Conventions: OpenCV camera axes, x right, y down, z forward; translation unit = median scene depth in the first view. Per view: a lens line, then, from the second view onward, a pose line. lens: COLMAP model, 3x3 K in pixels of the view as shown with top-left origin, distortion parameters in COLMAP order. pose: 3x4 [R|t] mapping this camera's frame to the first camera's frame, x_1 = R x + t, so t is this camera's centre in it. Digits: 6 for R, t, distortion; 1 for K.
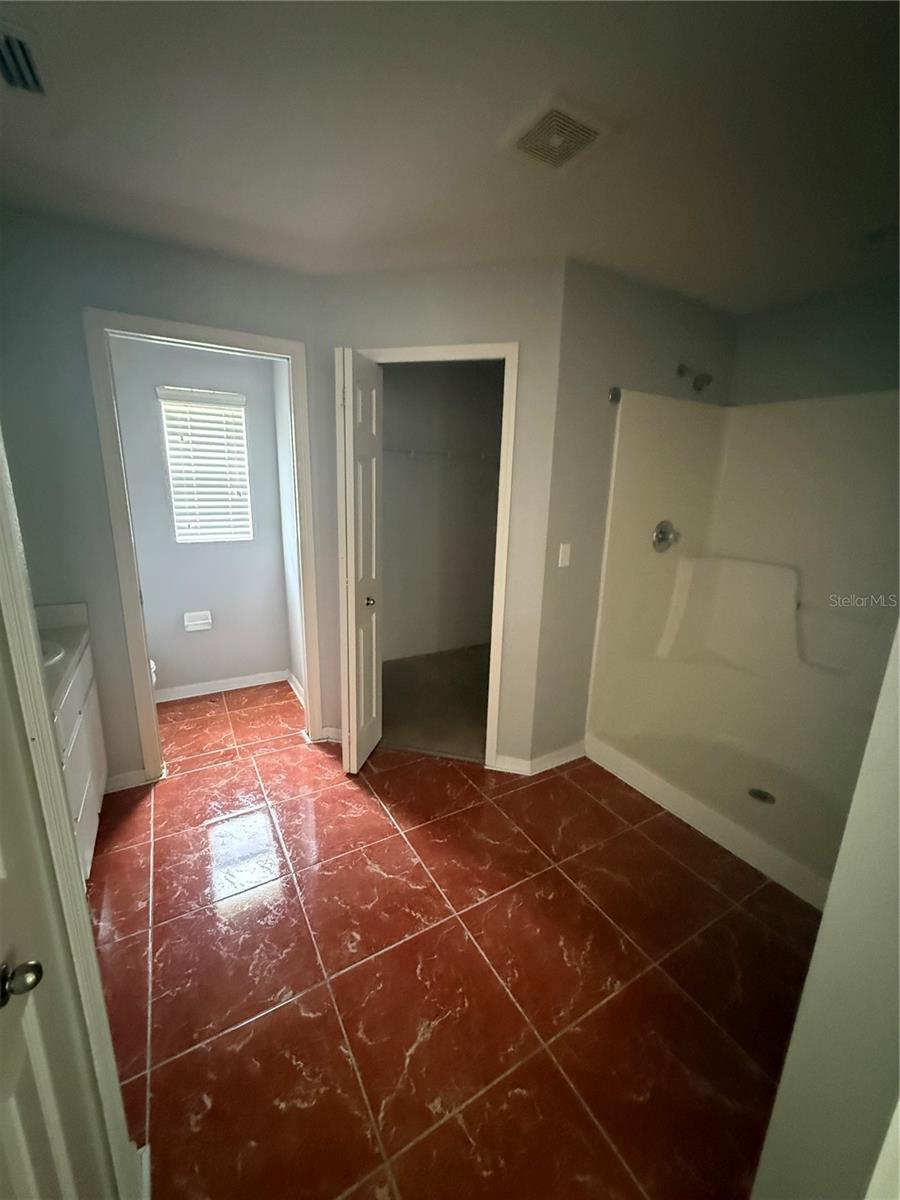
lens RADIAL K [[481.1, 0, 448.5], [0, 481.1, 601.4], [0, 0, 1]] dist [0.000143, -0.000031]
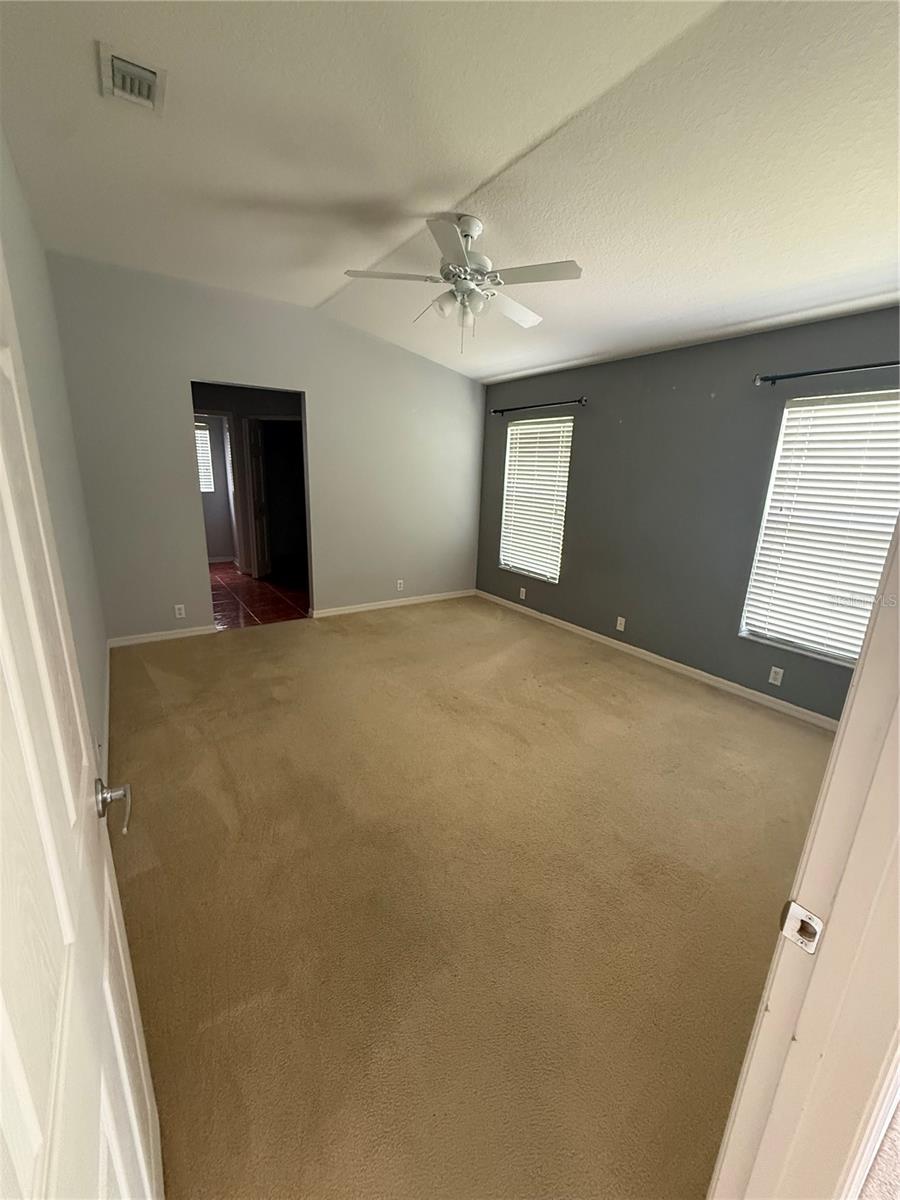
lens RADIAL K [[481.1, 0, 445.2], [0, 481.1, 597.2], [0, 0, 1]] dist [0.000143, -0.000031]
pose [[0.998421, -0.009317, 0.055388, 0.599625], [0.007278, 0.999292, 0.036914, 0.339249], [-0.055693, -0.036452, 0.997782, -1.458139]]
